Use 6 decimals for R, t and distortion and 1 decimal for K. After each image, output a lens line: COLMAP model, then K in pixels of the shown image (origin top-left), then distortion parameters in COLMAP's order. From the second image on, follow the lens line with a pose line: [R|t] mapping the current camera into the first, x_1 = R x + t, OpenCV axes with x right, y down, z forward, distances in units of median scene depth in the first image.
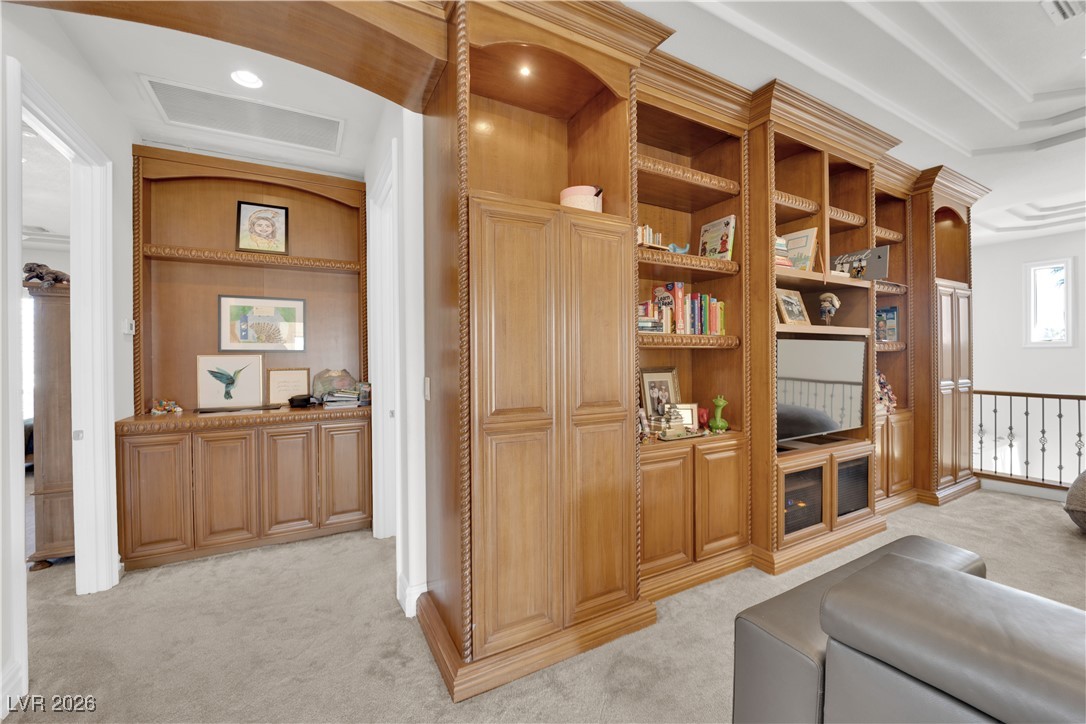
lens RADIAL K [[435.7, 0, 543.9], [0, 435.7, 360.2], [0, 0, 1]] dist [-0.012226, -0.002100]
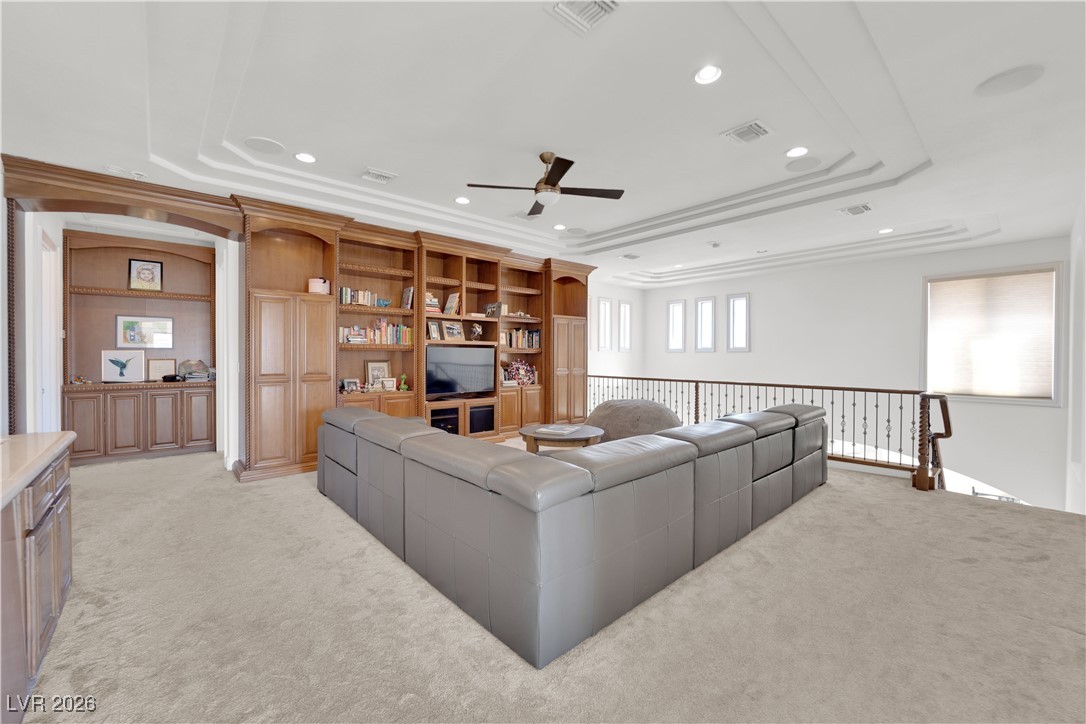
lens RADIAL K [[435.7, 0, 543.0], [0, 435.7, 358.3], [0, 0, 1]] dist [-0.012226, -0.002100]
pose [[0.975689, 0.010814, 0.218893, 0.520779], [-0.011542, 0.999931, 0.002048, -0.003831], [-0.218856, -0.004525, 0.975747, -1.021506]]
